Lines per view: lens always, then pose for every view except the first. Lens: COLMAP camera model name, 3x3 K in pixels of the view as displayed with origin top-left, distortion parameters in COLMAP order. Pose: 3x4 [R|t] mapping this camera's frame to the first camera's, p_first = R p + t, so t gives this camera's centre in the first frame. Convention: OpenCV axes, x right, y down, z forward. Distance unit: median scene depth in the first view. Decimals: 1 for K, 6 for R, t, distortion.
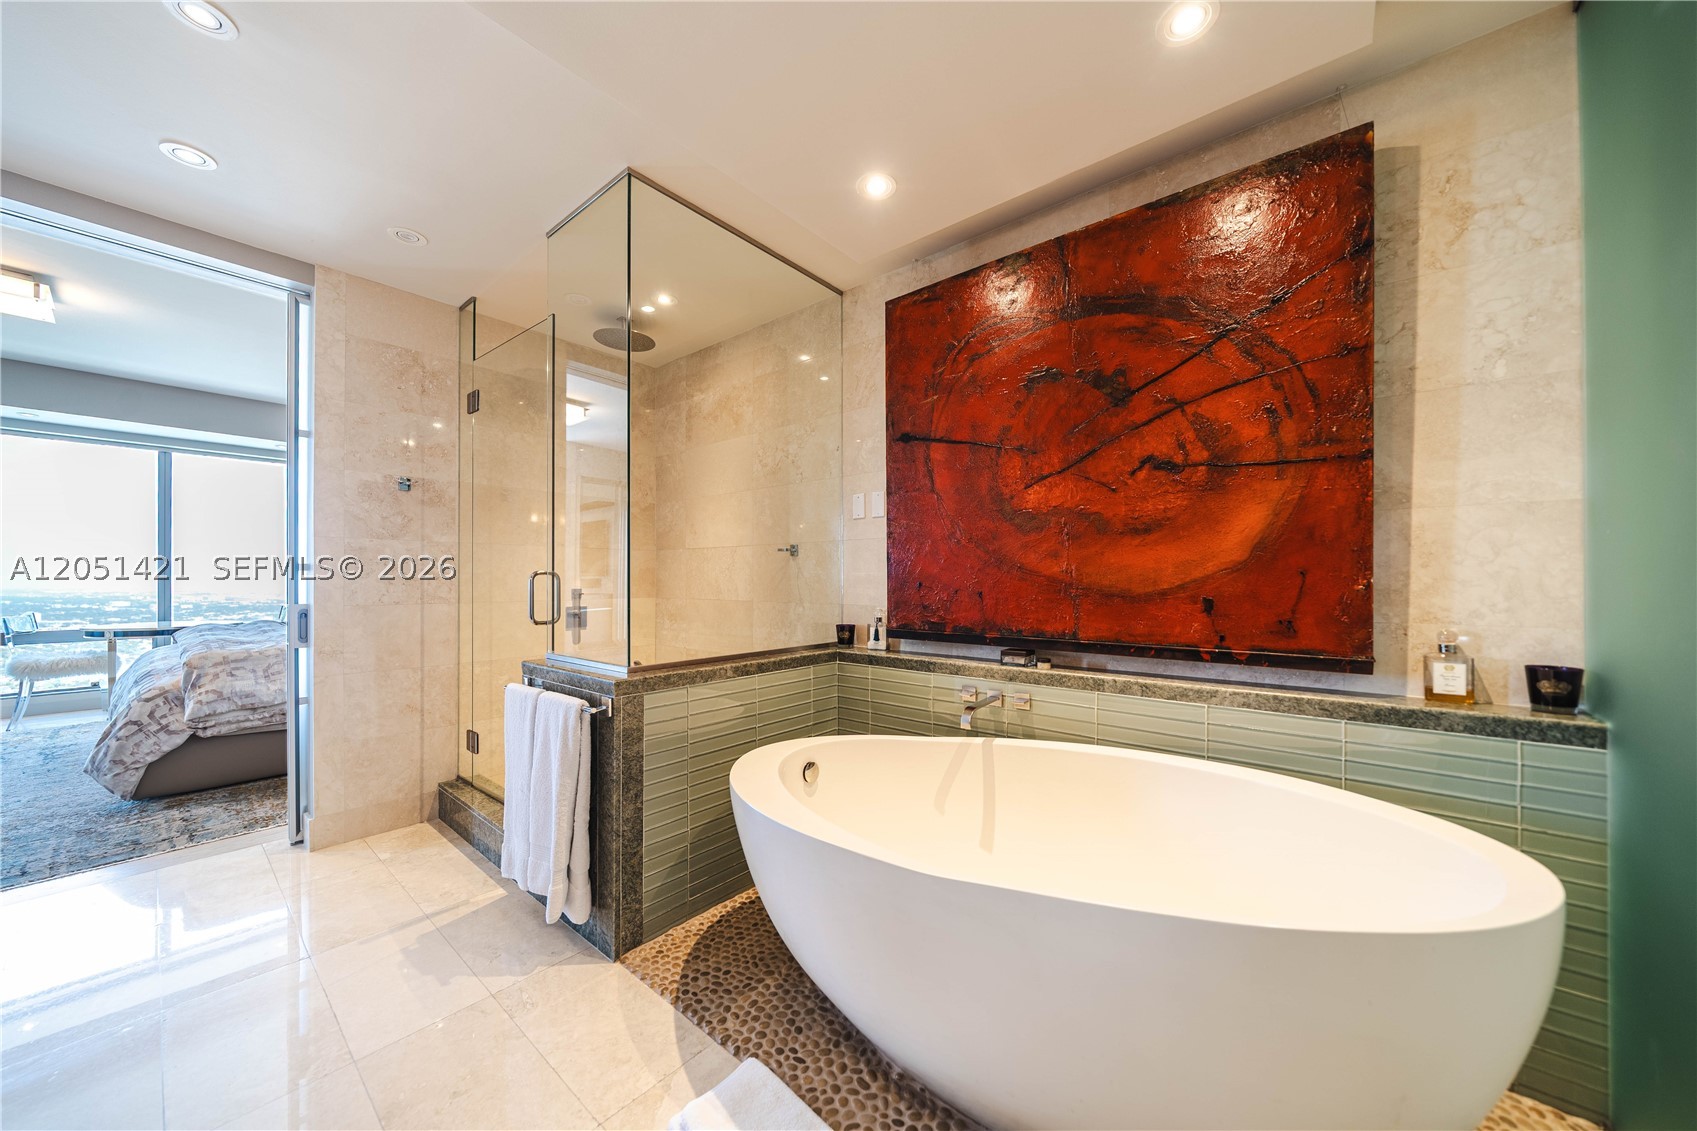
lens RADIAL K [[590.2, 0, 852.2], [0, 590.2, 578.4], [0, 0, 1]] dist [-0.010893, 0.000701]
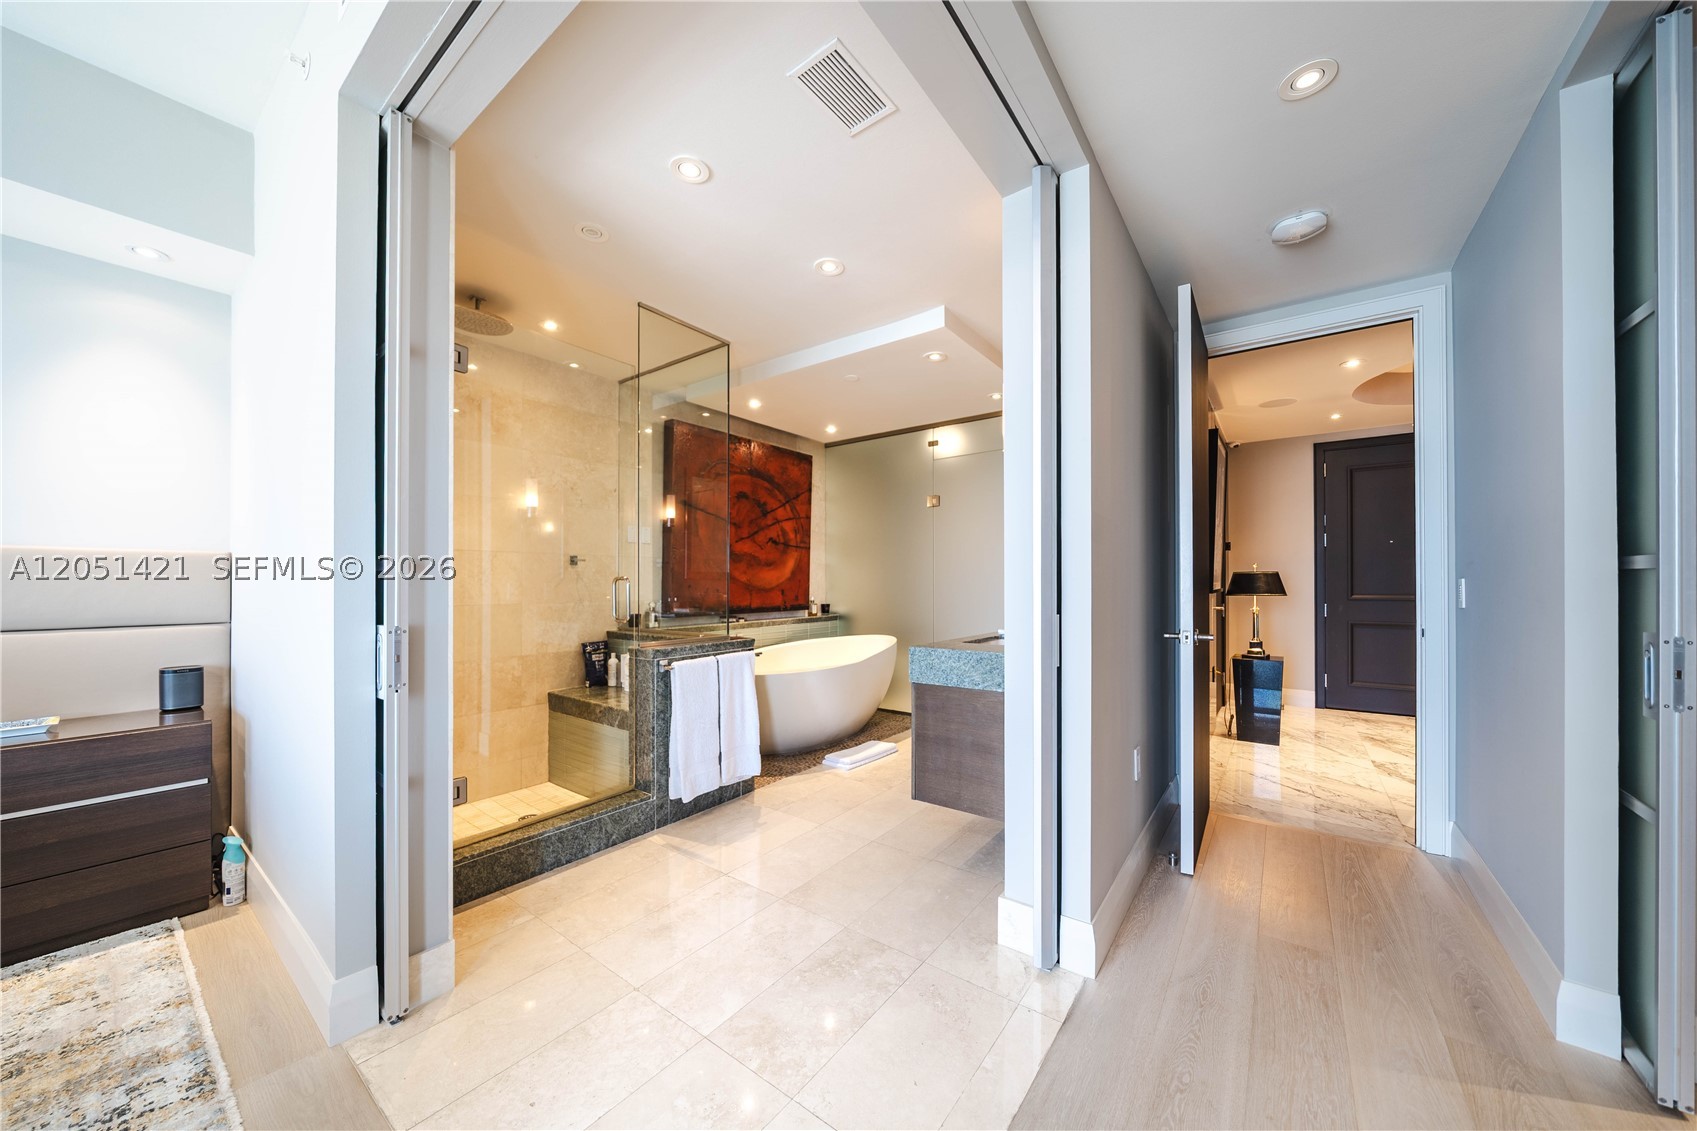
lens RADIAL K [[590.2, 0, 839.4], [0, 590.2, 578.6], [0, 0, 1]] dist [-0.010893, 0.000701]
pose [[-0.040152, 0.004040, 0.999185, -2.234311], [-0.002572, 0.999988, -0.004146, -0.008522], [-0.999190, -0.002736, -0.040141, 0.793936]]
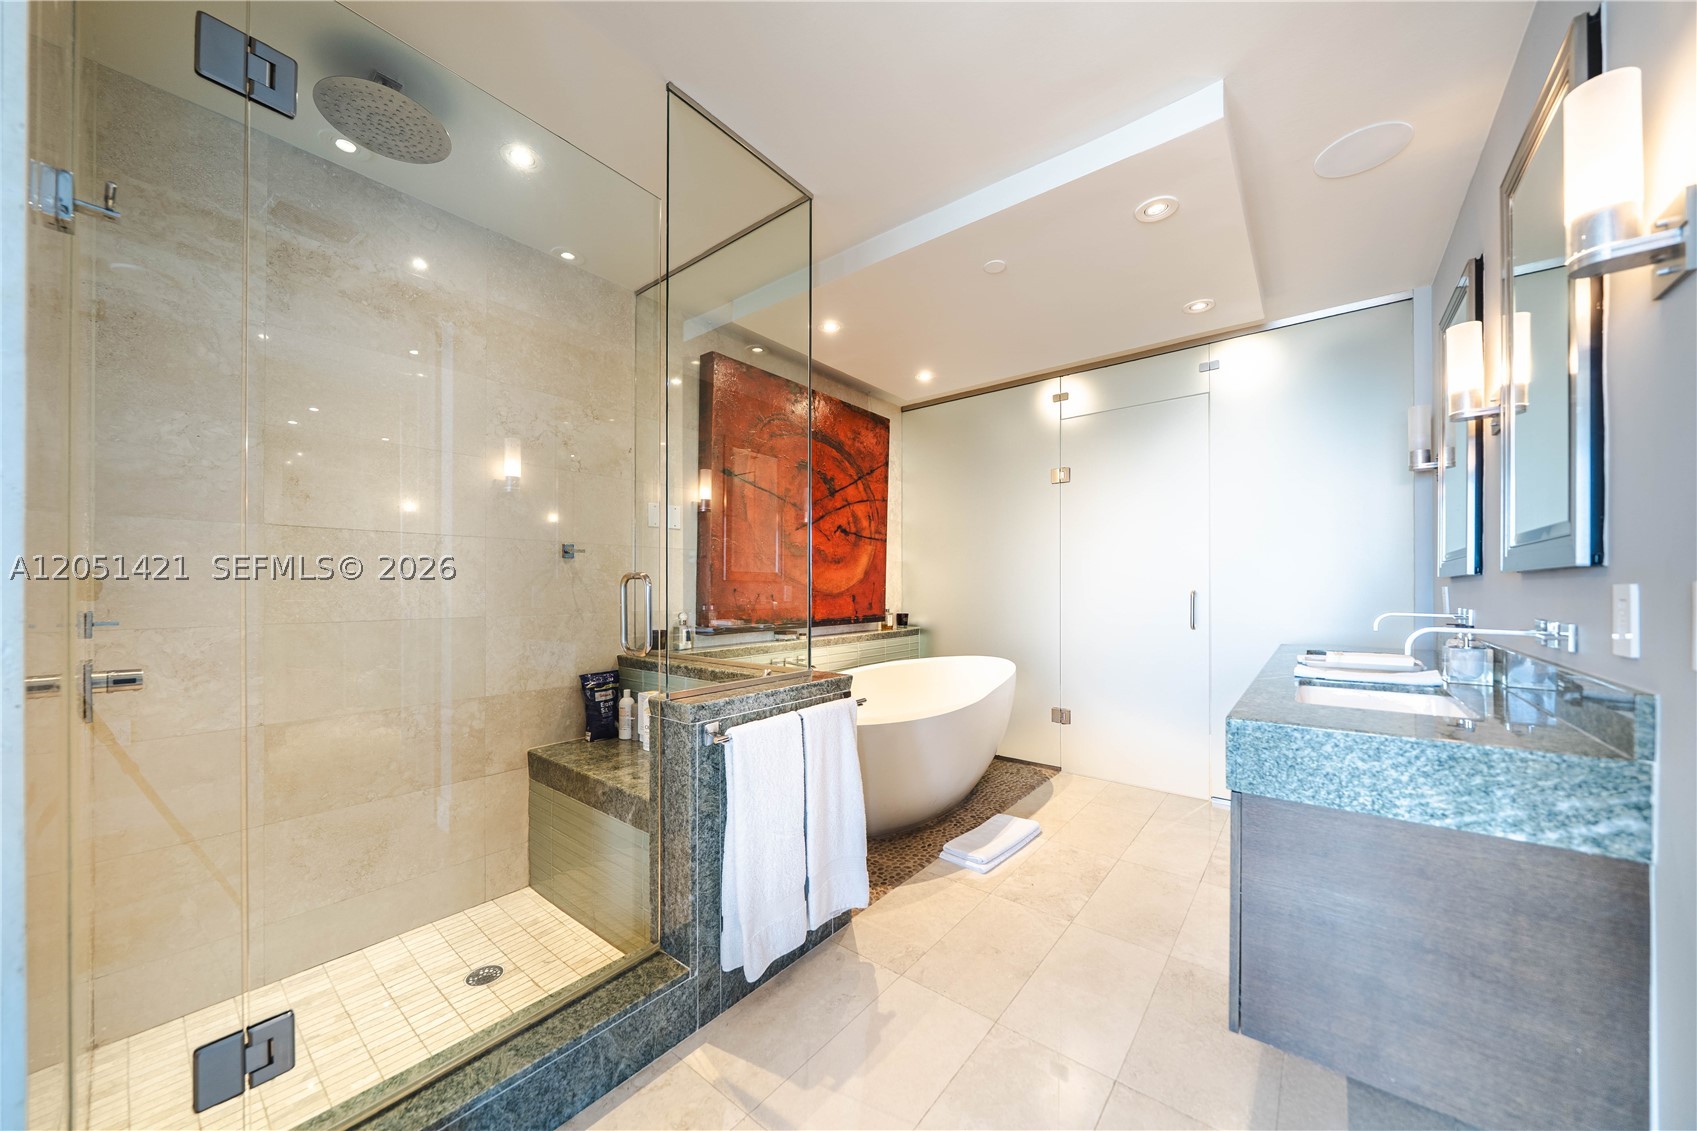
lens RADIAL K [[590.2, 0, 848.5], [0, 590.2, 585.2], [0, 0, 1]] dist [-0.010893, 0.000701]
pose [[-0.021110, -0.000384, 0.999777, -1.526792], [-0.005115, 0.999987, 0.000276, -0.002508], [-0.999764, -0.005108, -0.021111, 1.013997]]
